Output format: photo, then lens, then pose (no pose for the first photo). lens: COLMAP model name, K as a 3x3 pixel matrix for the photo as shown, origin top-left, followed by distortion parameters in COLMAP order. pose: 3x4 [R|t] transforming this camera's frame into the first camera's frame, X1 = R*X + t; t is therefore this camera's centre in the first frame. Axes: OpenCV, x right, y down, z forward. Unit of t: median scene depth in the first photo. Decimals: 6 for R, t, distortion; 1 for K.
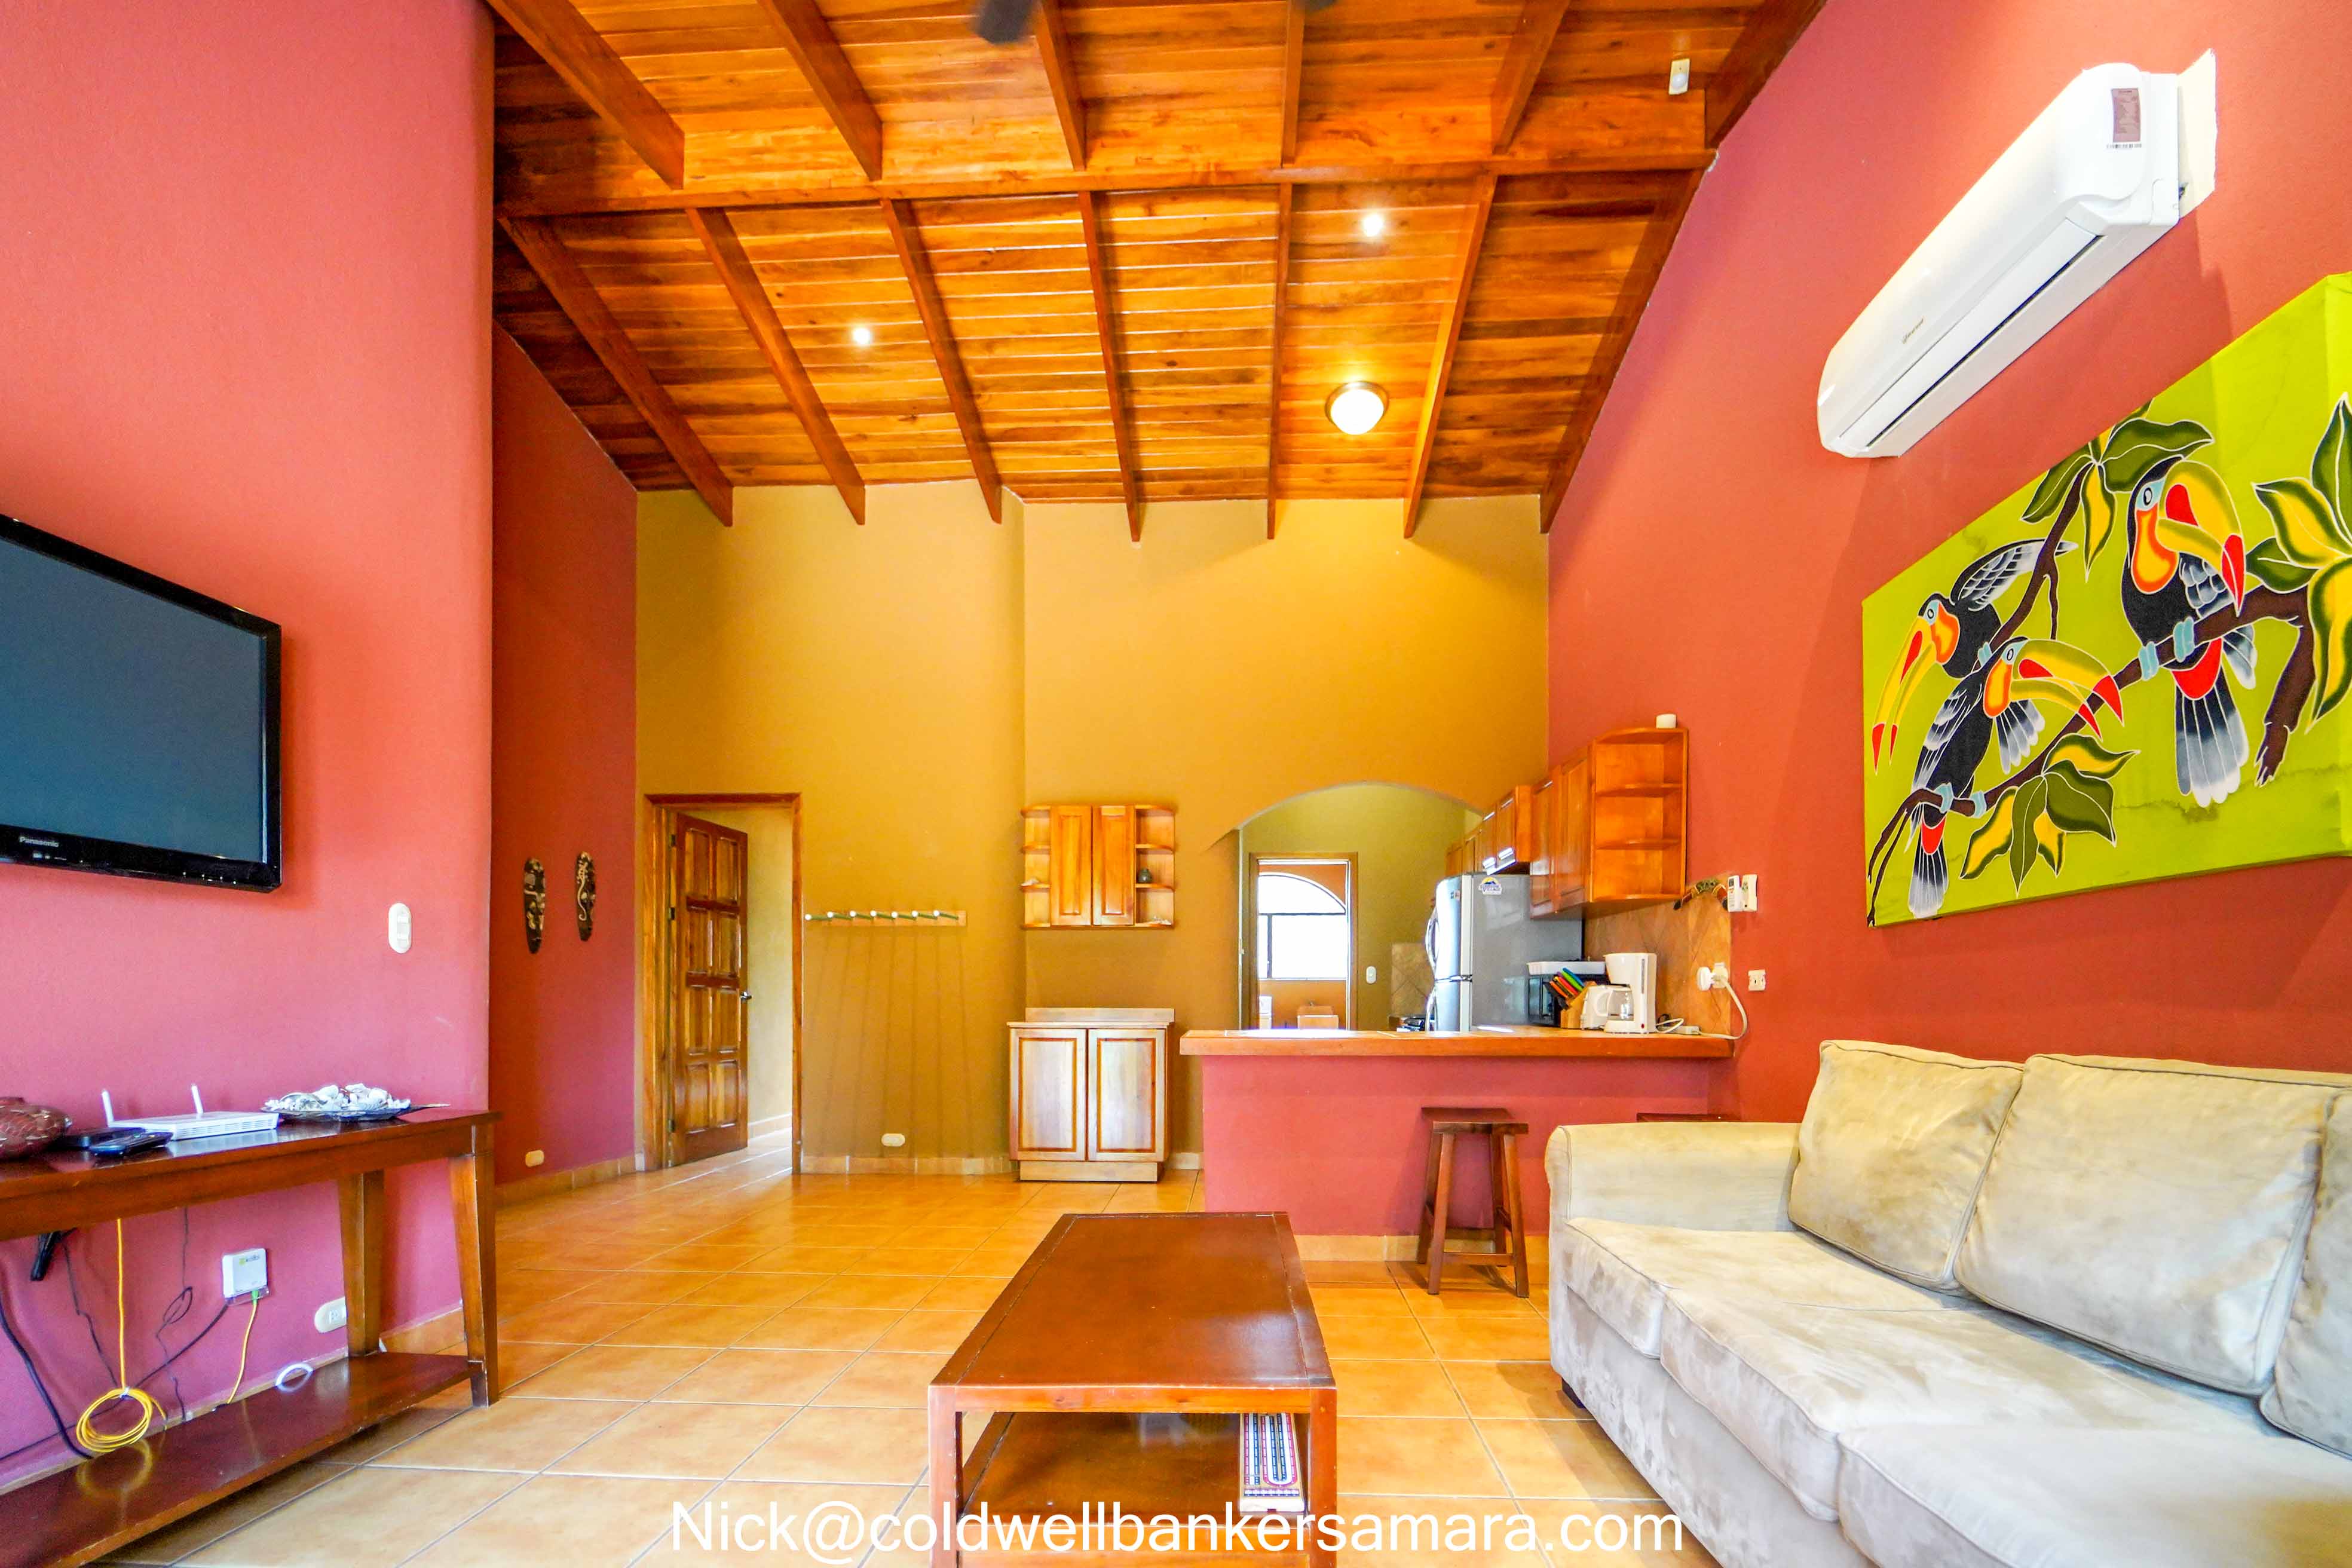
lens RADIAL K [[1022.1, 0, 1181.5], [0, 1022.1, 1009.0], [0, 0, 1]] dist [-0.010756, -0.000498]
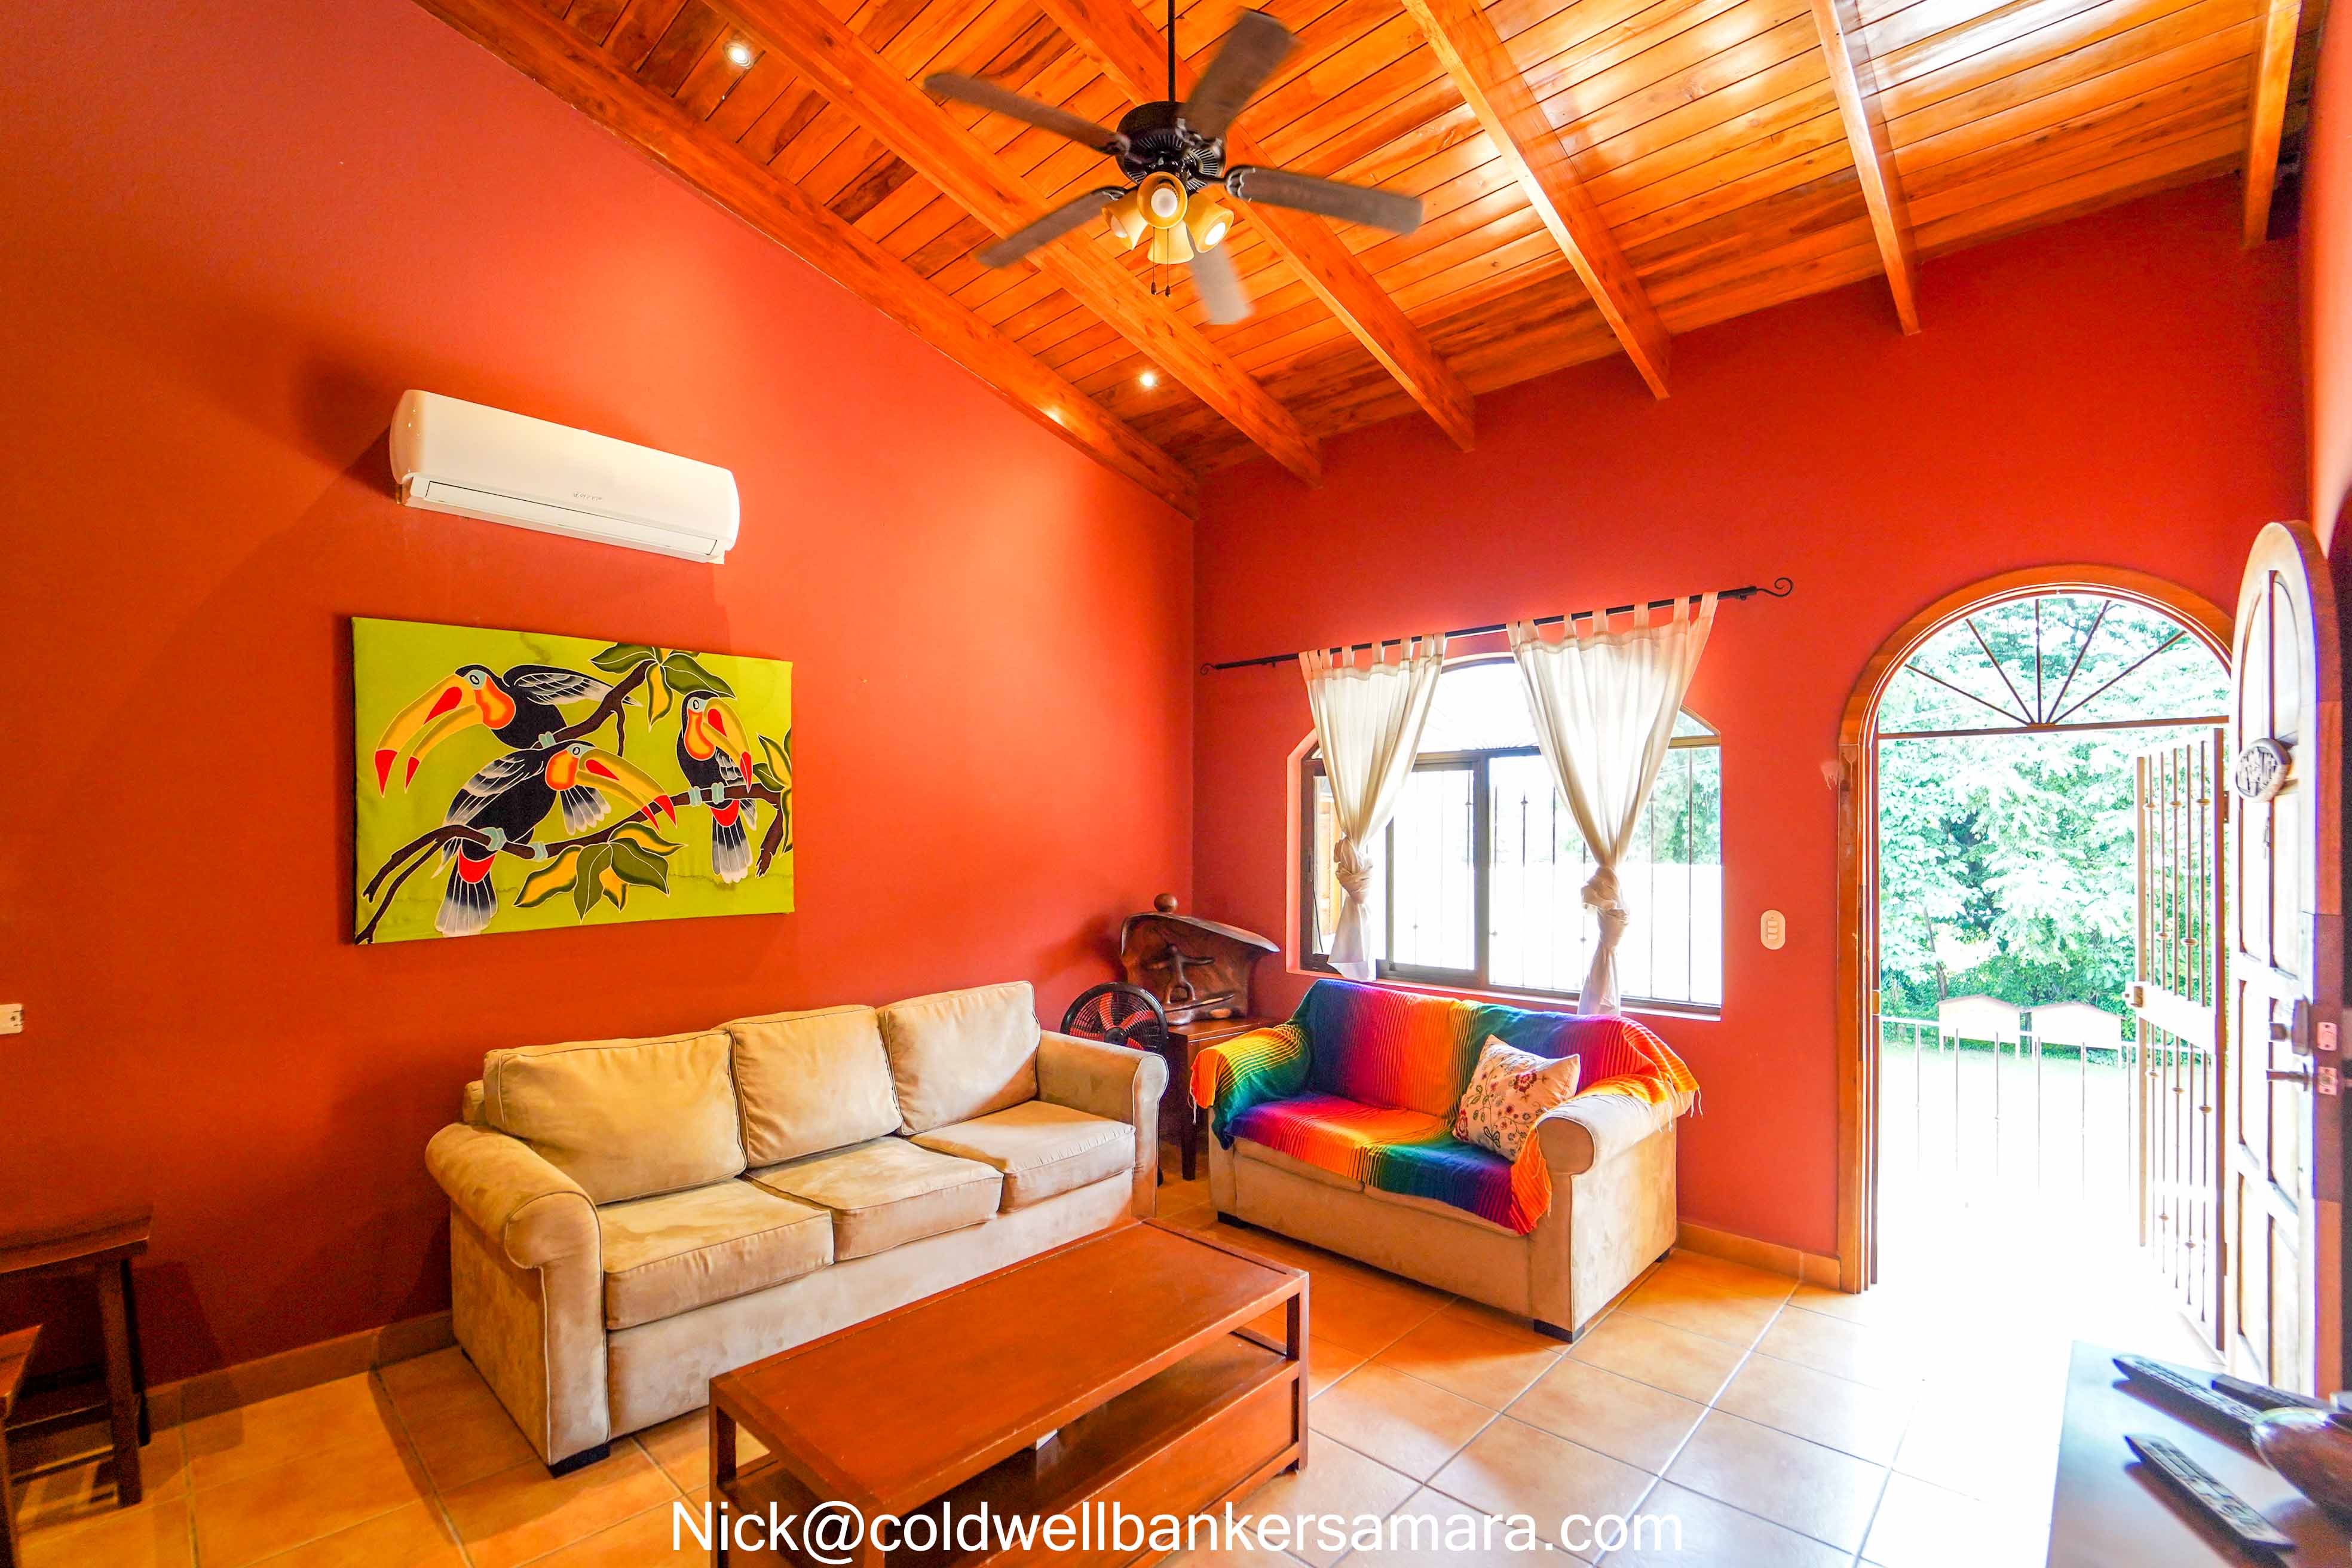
lens RADIAL K [[1024.0, 0, 1193.6], [0, 1024.0, 824.1], [0, 0, 1]] dist [-0.013607, -0.000304]
pose [[-0.767566, 0.002891, 0.640964, -0.691844], [-0.000059, 0.999990, -0.004582, -0.224422], [-0.640970, -0.003554, -0.767558, 1.425146]]
